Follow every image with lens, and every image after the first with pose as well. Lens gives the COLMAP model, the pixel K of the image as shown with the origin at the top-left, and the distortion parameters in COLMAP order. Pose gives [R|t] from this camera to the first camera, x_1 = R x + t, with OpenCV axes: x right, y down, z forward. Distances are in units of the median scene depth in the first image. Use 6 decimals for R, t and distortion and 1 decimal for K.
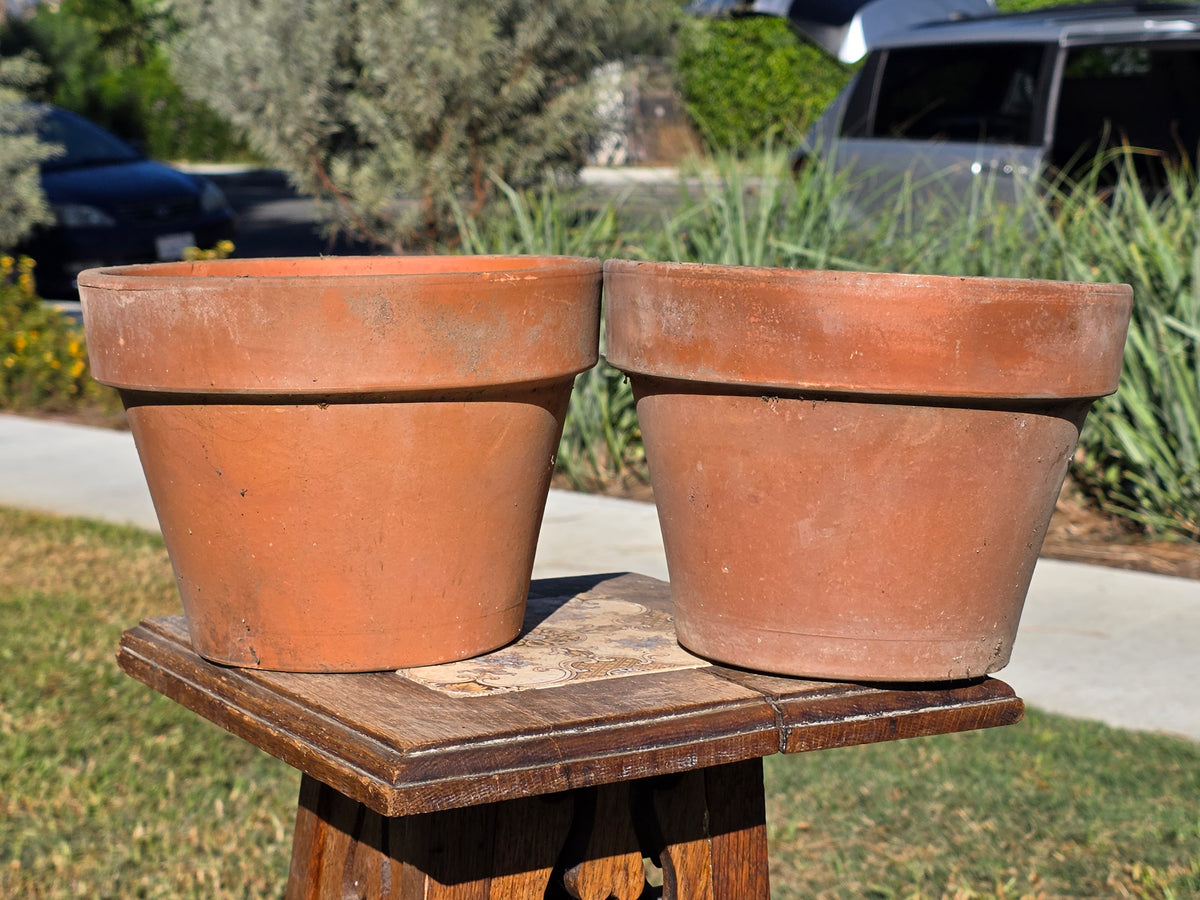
lens RADIAL K [[2245.0, 0, 621.9], [0, 2245.0, 376.2], [0, 0, 1]] dist [0.121080, -0.614169]
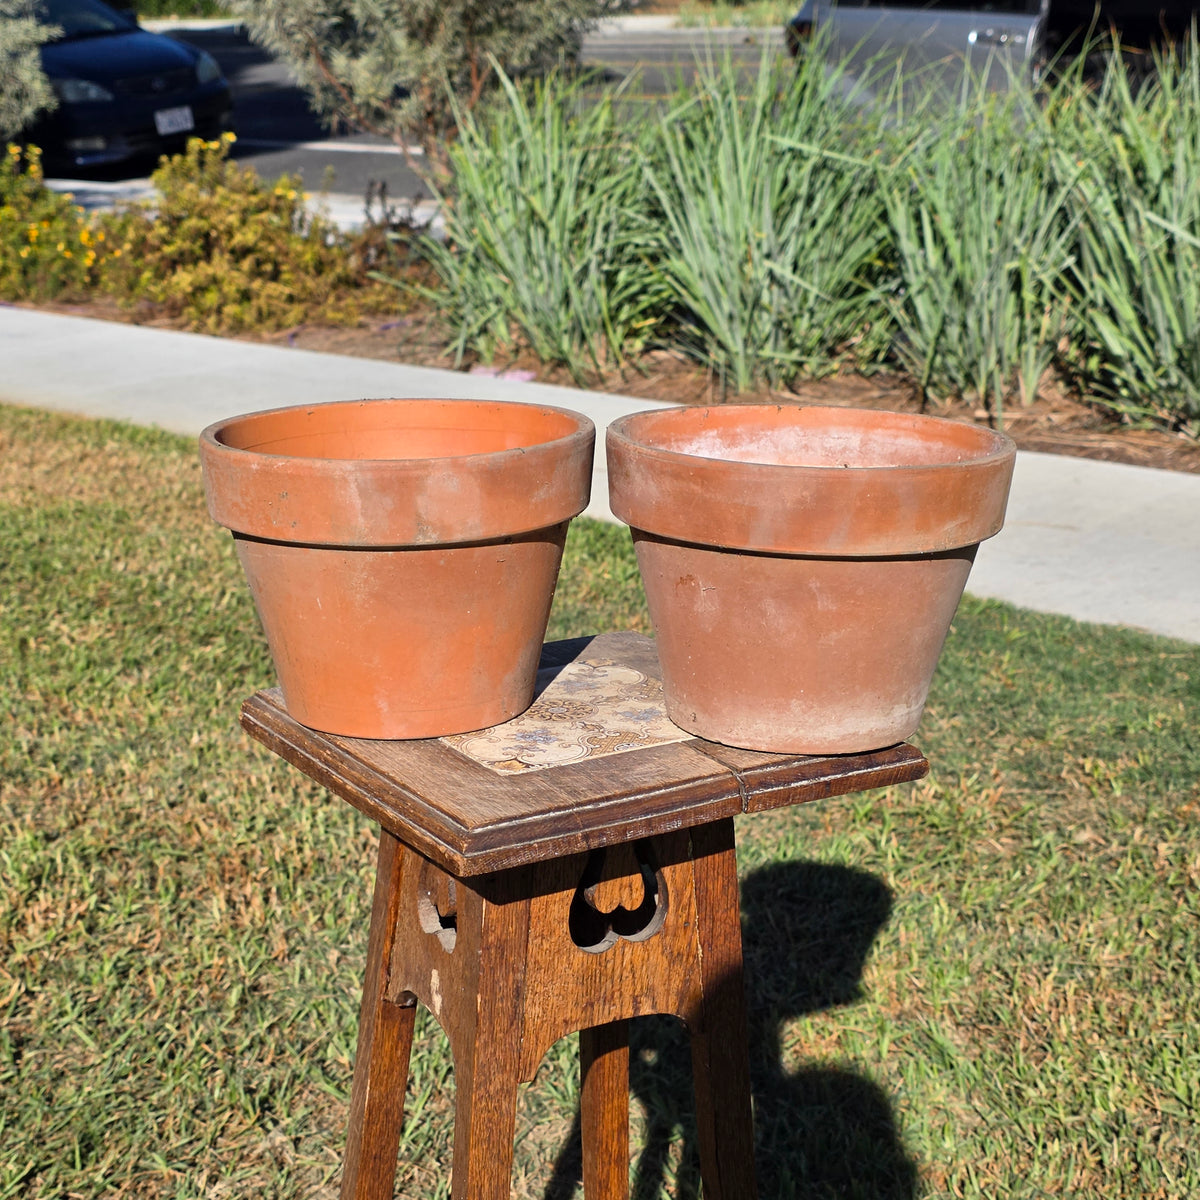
lens RADIAL K [[2243.0, 0, 563.9], [0, 2243.0, 601.2], [0, 0, 1]] dist [0.106548, -0.832089]
pose [[0.999563, -0.012660, -0.026724, 0.000085], [0.016990, 0.985536, 0.168613, -0.045008], [0.024203, -0.168993, 0.985320, -0.075030]]
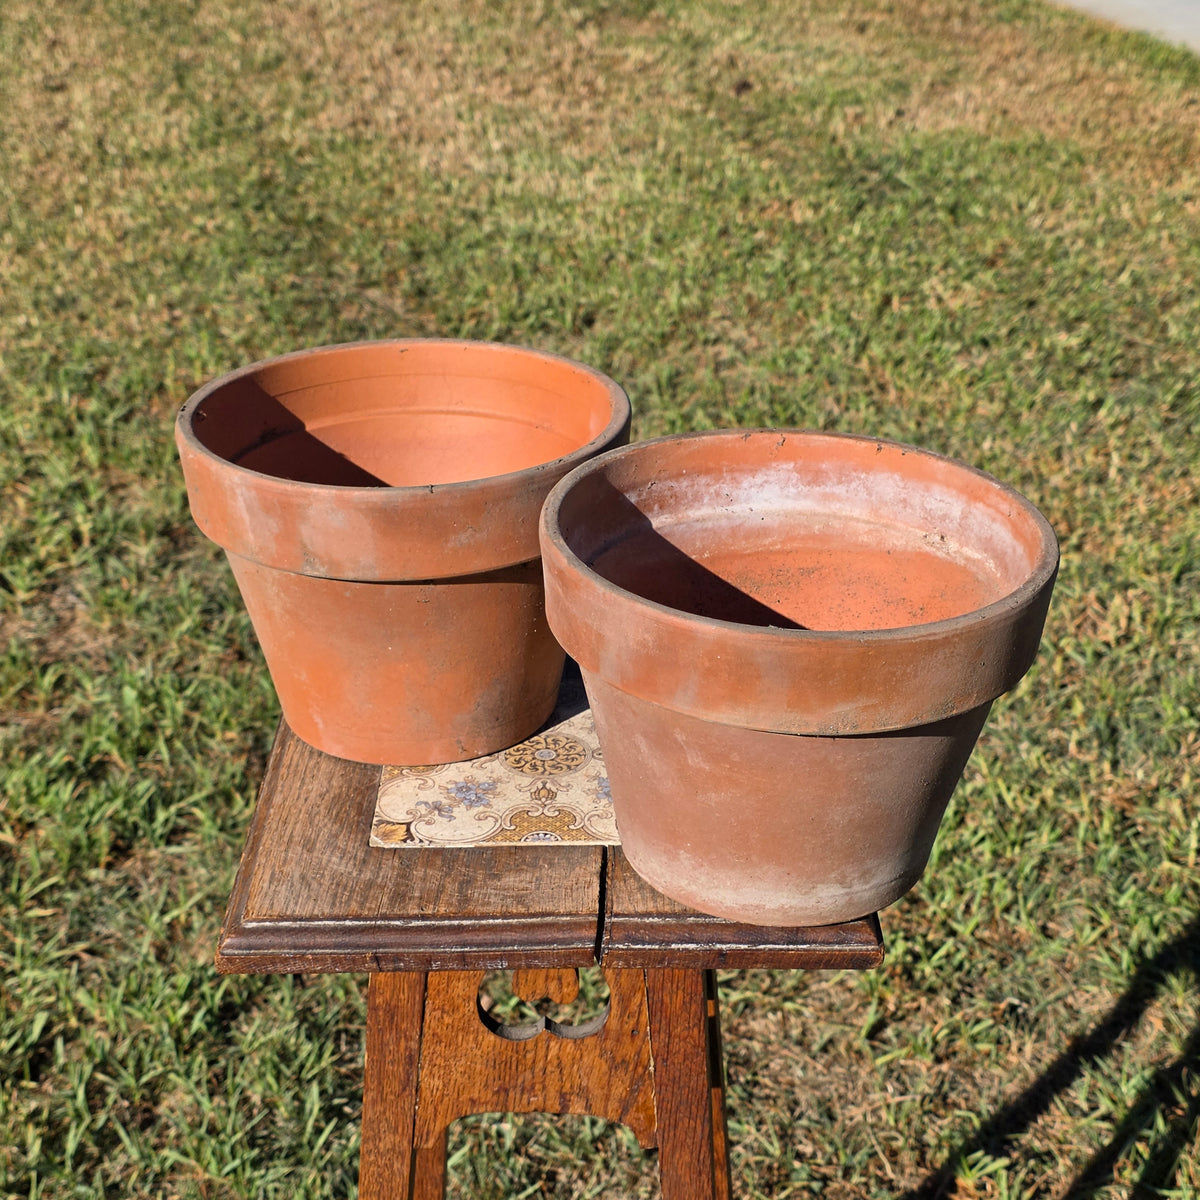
lens RADIAL K [[2243.0, 0, 563.9], [0, 2243.0, 601.2], [0, 0, 1]] dist [0.106548, -0.832089]
pose [[0.842433, 0.210126, -0.496139, 0.138470], [-0.015976, 0.930156, 0.366816, -0.100018], [0.538564, -0.301091, 0.786952, 0.037385]]
